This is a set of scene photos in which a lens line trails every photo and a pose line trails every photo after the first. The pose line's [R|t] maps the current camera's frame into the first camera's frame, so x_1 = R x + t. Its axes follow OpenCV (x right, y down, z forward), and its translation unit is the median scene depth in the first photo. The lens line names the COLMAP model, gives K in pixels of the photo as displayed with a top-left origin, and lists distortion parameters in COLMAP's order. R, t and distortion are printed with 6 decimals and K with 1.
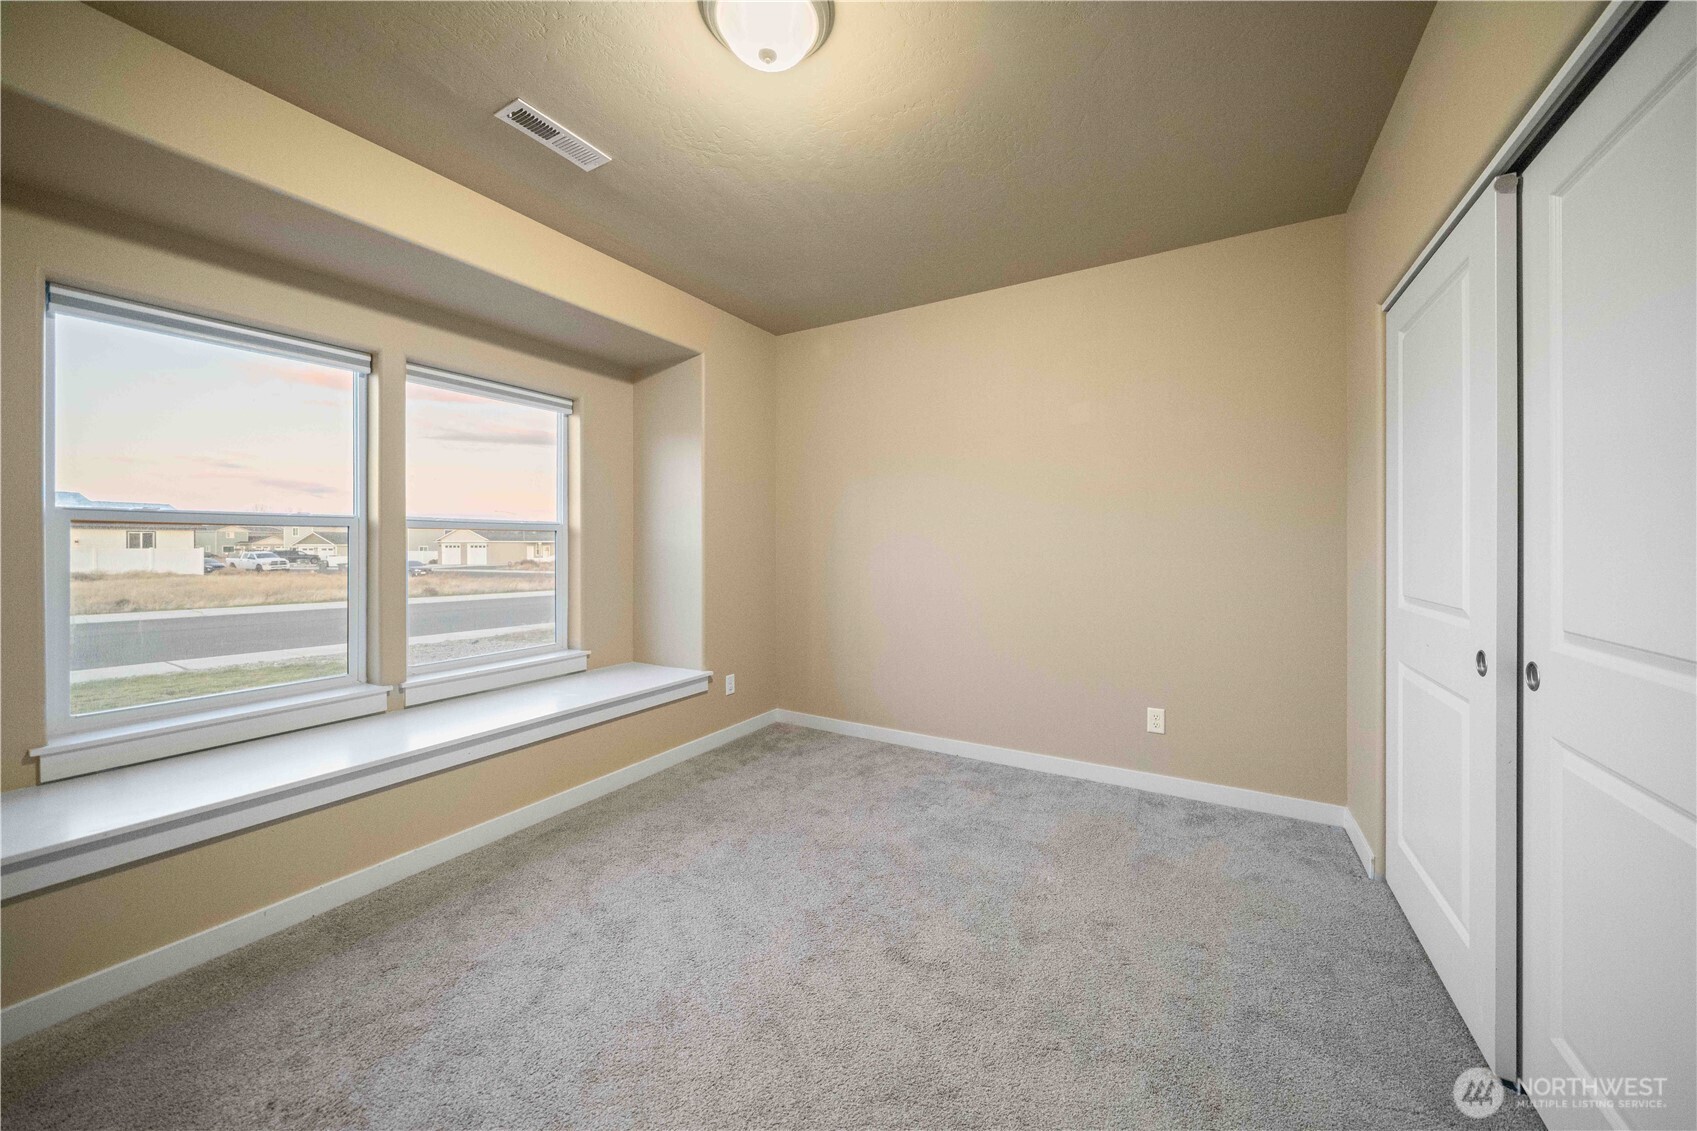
lens RADIAL K [[596.8, 0, 855.6], [0, 596.8, 552.5], [0, 0, 1]] dist [-0.005038, 0.000245]
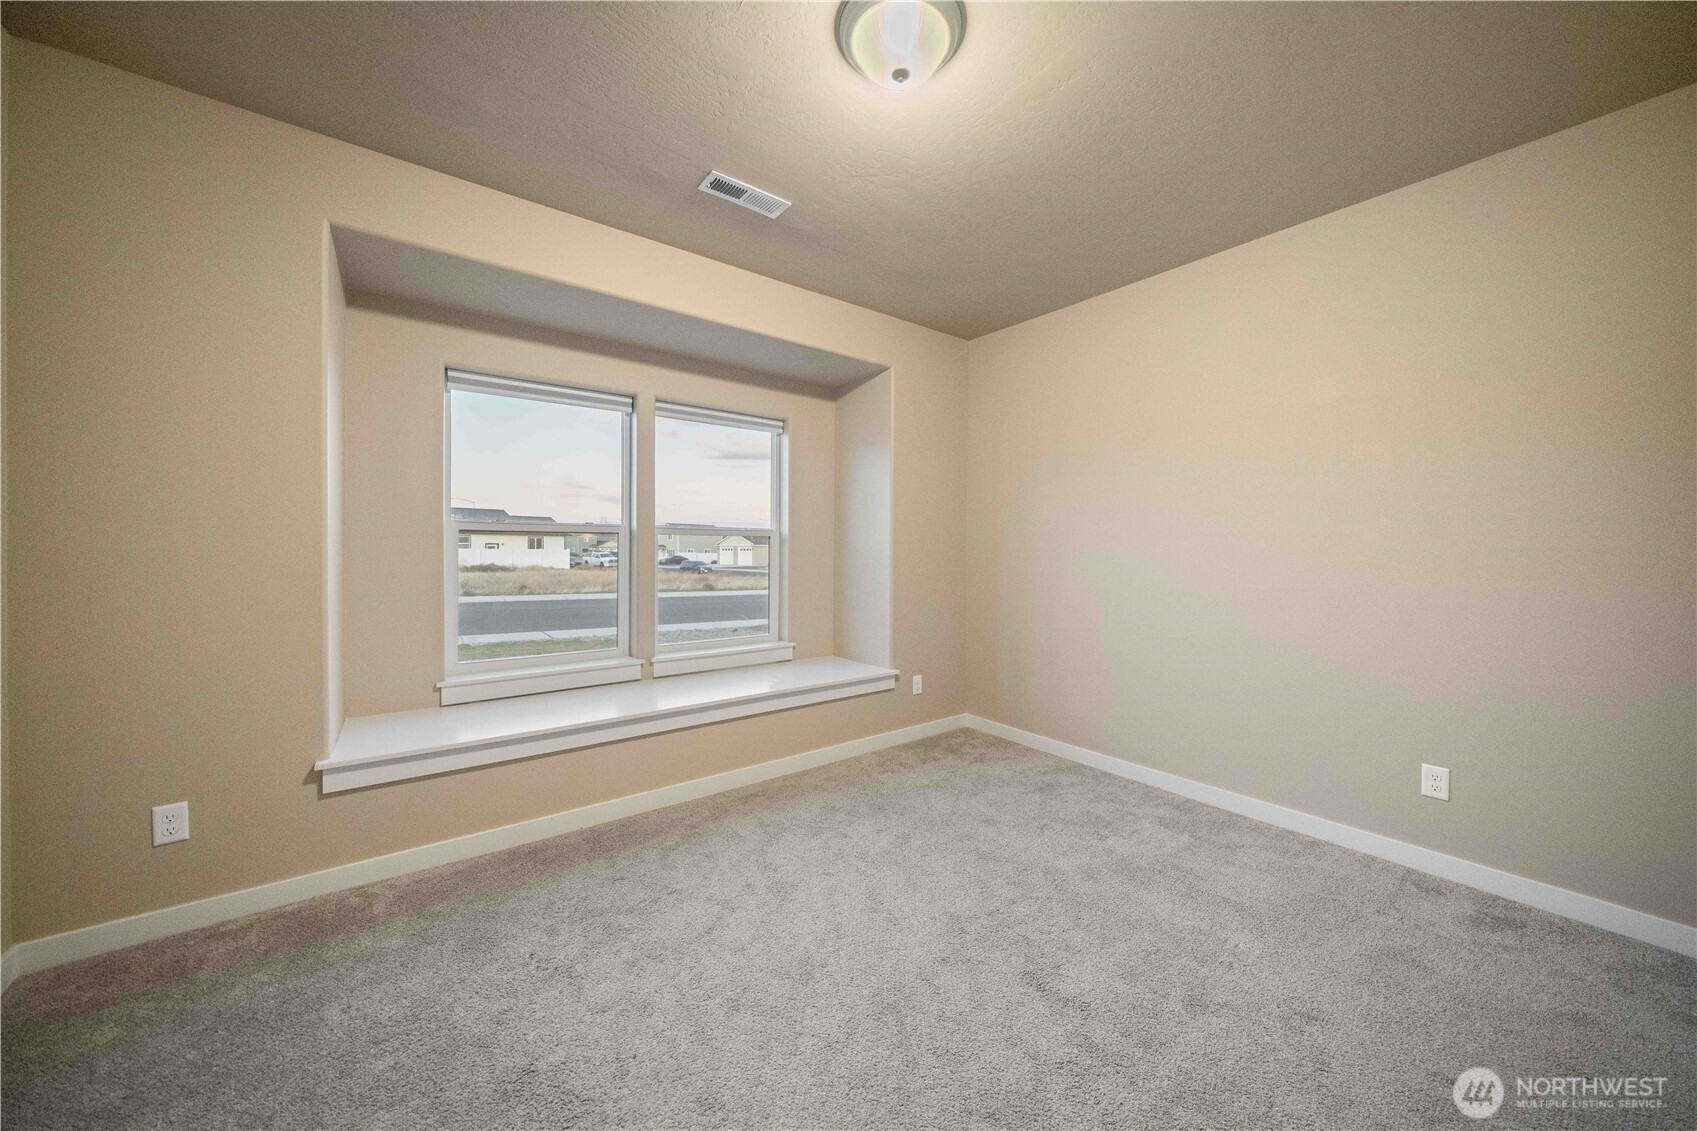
lens RADIAL K [[596.8, 0, 866.9], [0, 596.8, 561.9], [0, 0, 1]] dist [-0.005038, 0.000245]
pose [[0.924904, 0.015167, -0.379898, 0.127257], [-0.012535, 0.999877, 0.009402, -0.000554], [0.379994, -0.003934, 0.924980, 0.013233]]
